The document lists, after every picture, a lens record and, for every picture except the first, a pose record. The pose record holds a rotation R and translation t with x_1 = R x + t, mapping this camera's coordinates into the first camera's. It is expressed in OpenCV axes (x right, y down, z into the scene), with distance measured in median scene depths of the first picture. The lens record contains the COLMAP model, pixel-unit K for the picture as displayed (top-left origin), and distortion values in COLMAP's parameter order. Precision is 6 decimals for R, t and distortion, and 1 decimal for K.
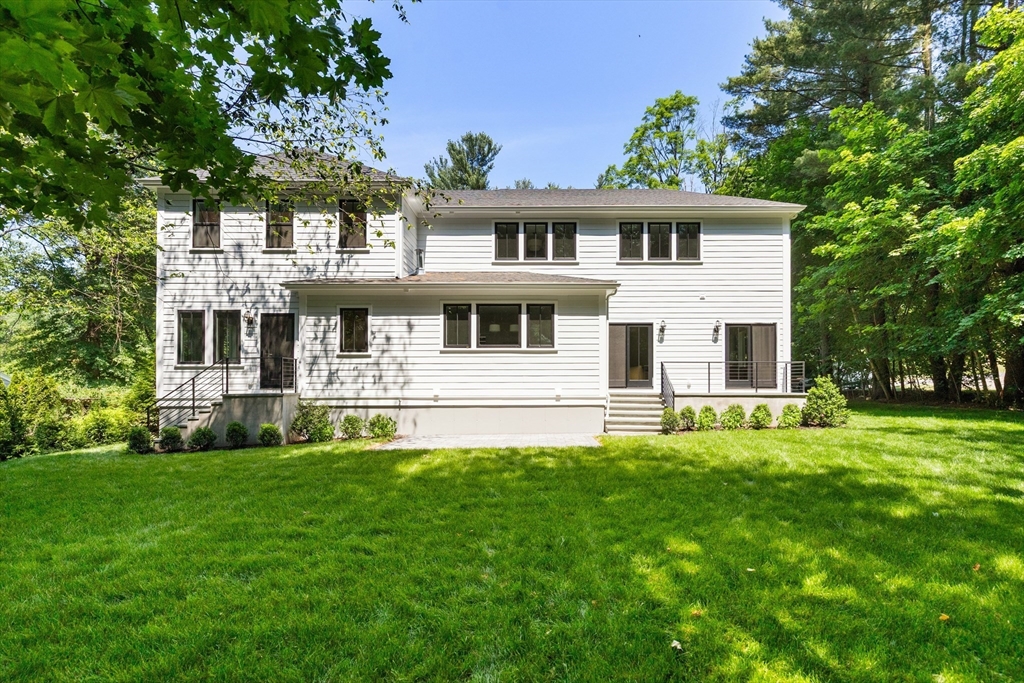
lens RADIAL K [[521.8, 0, 513.3], [0, 521.8, 396.2], [0, 0, 1]] dist [0.000271, 0.000068]
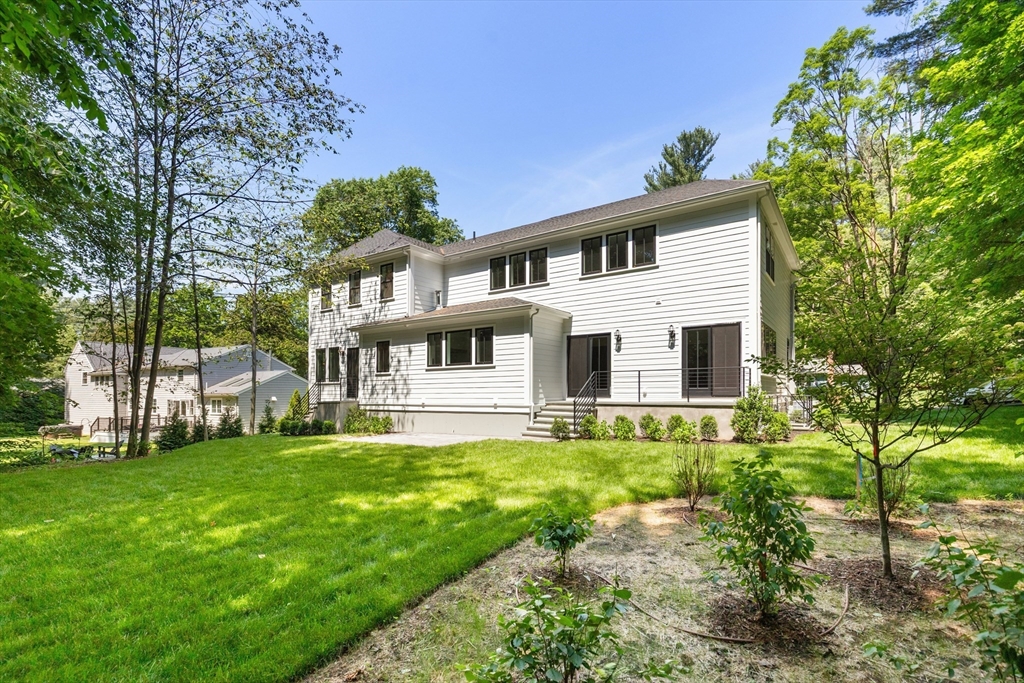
lens RADIAL K [[521.8, 0, 513.3], [0, 521.8, 396.2], [0, 0, 1]] dist [0.000271, 0.000068]
pose [[0.792909, 0.000004, -0.609339, 0.827988], [-0.001256, 0.999998, -0.001628, -0.016782], [0.609338, 0.002056, 0.792908, 0.088603]]
